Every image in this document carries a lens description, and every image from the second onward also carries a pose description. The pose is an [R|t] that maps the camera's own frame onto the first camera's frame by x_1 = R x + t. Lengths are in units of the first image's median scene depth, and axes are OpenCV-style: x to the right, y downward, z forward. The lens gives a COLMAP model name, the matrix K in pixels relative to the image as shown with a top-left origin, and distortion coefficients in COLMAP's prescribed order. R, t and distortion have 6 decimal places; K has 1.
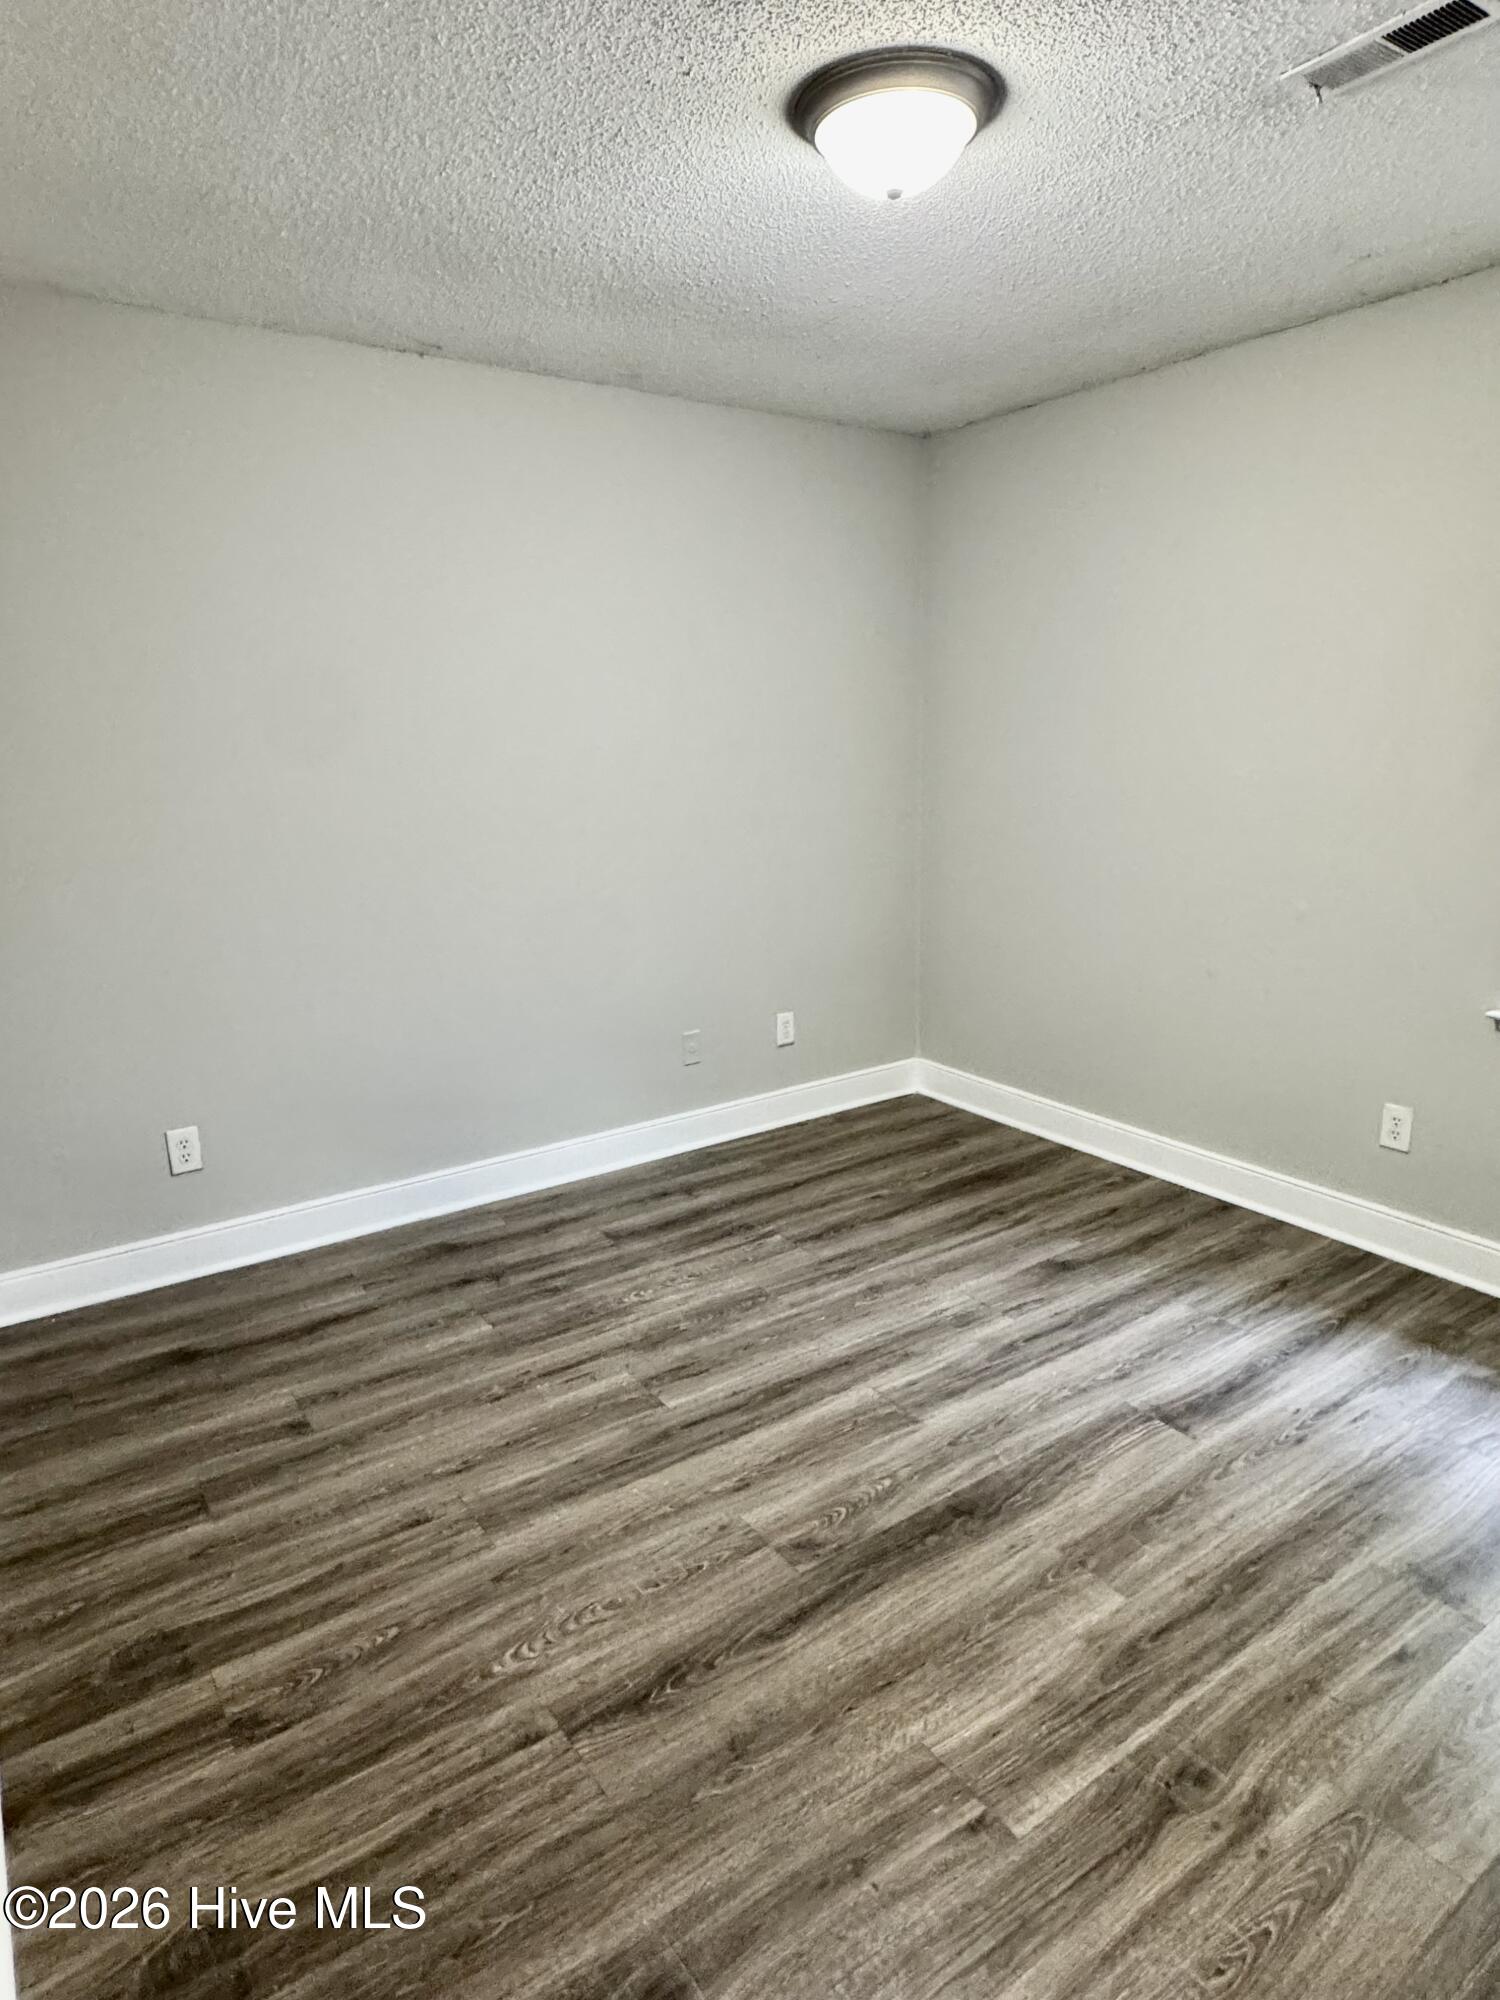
lens RADIAL K [[1157.3, 0, 758.7], [0, 1157.3, 993.4], [0, 0, 1]] dist [-0.003521, 0.001291]
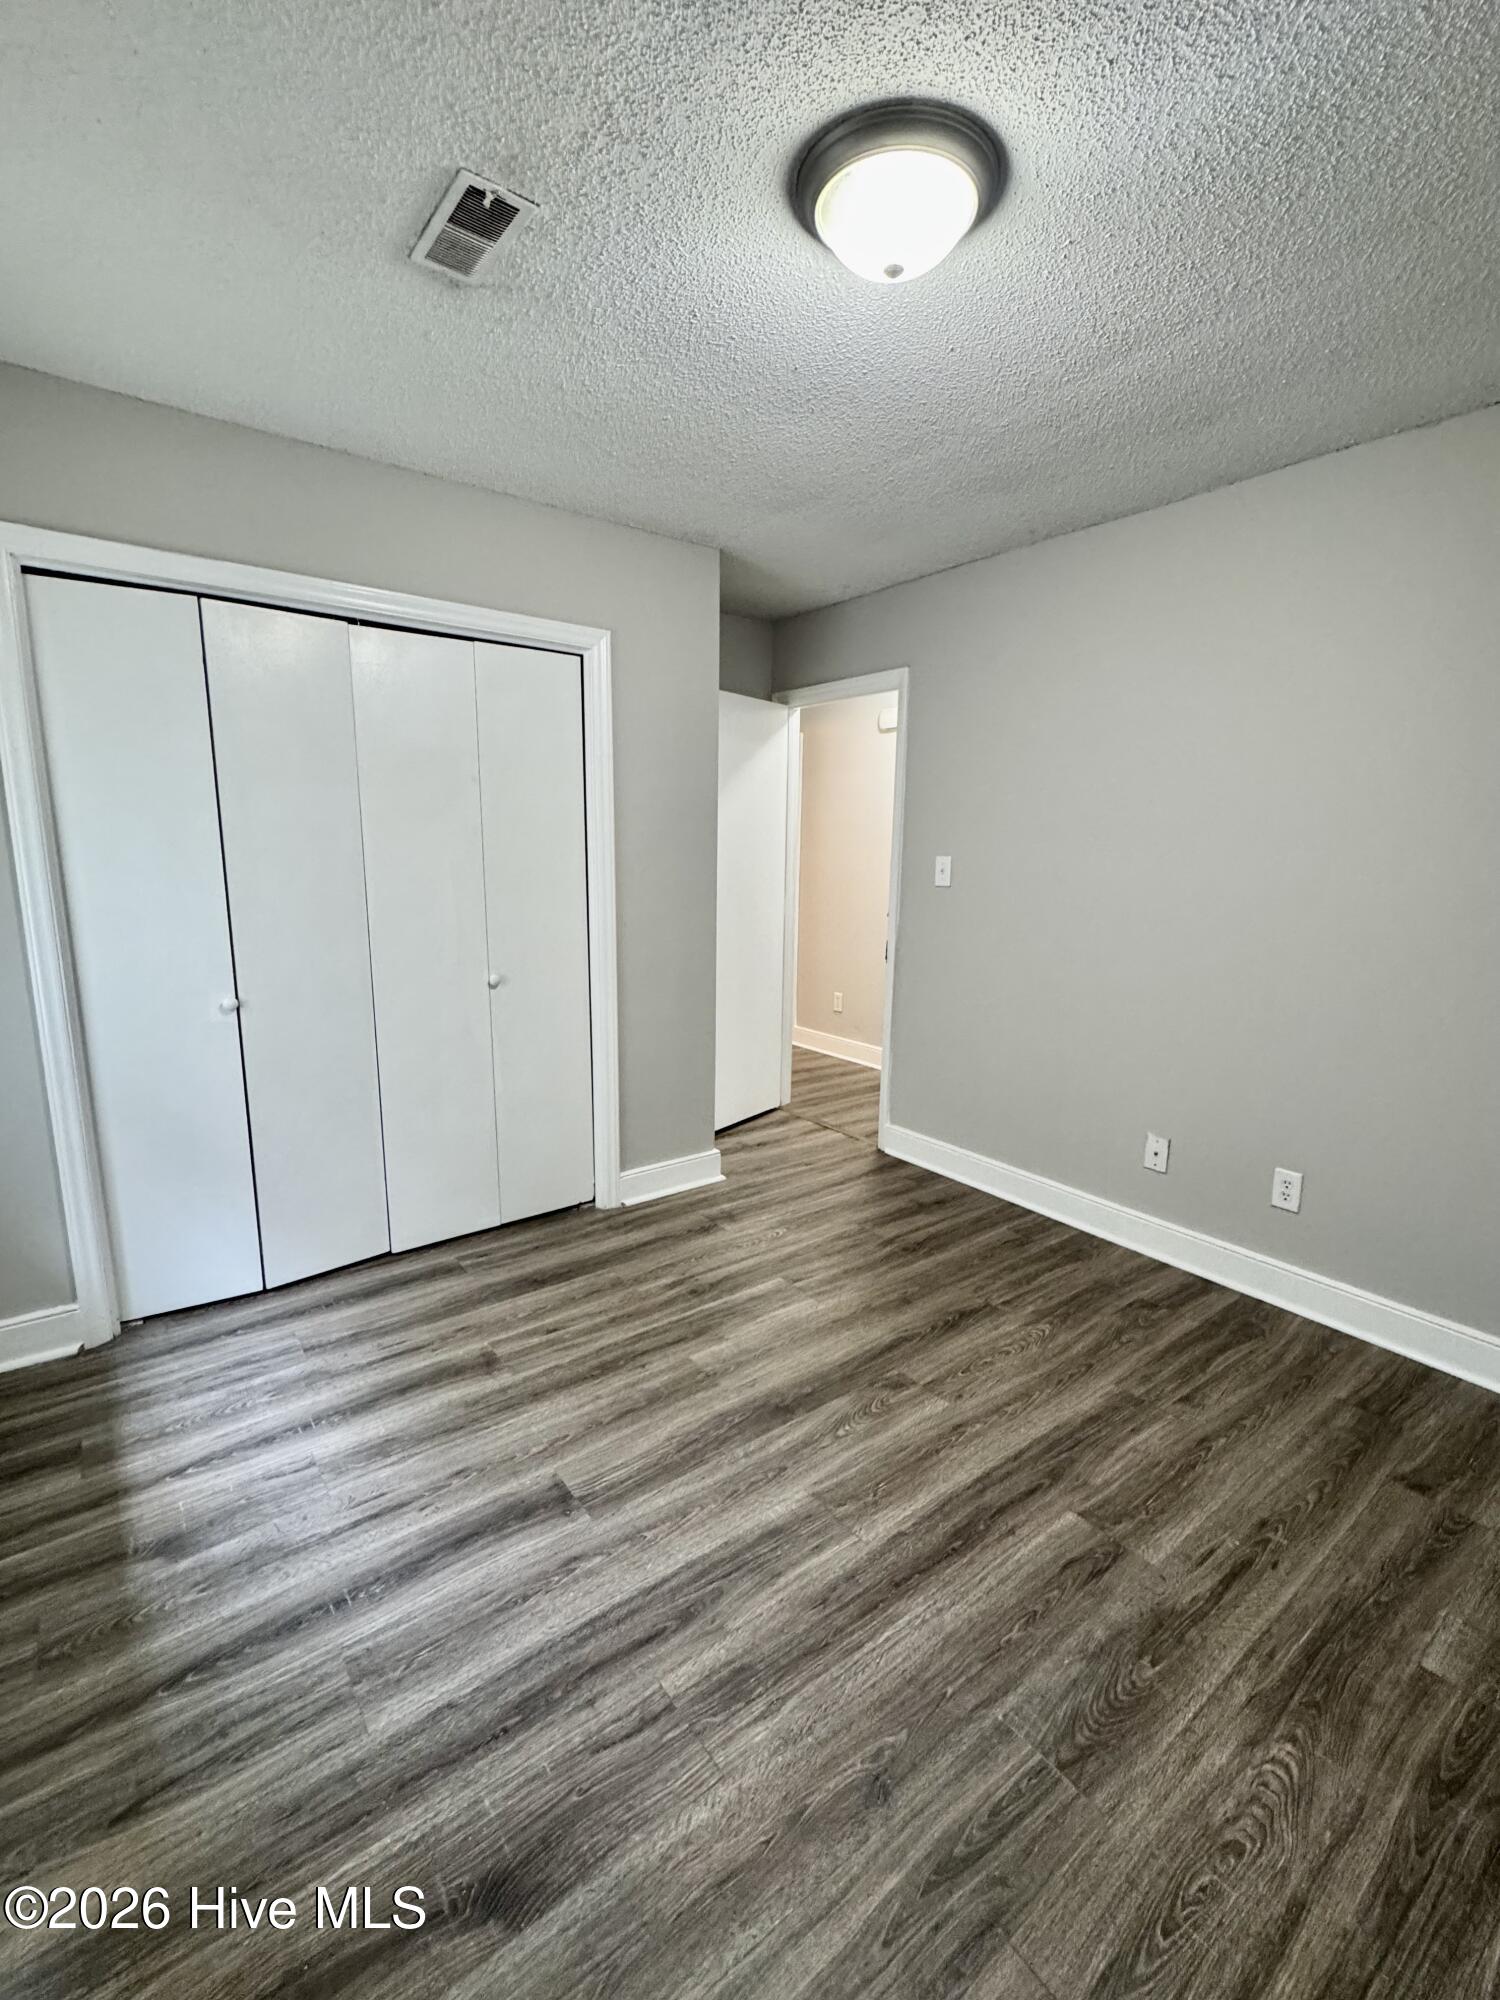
lens RADIAL K [[868.7, 0, 756.5], [0, 868.7, 996.1], [0, 0, 1]] dist [0.012278, 0.000006]
pose [[-0.999224, 0.007808, -0.038609, 0.218514], [-0.007968, 0.919837, 0.392220, -0.334997], [0.038576, 0.392223, -0.919061, 1.565515]]
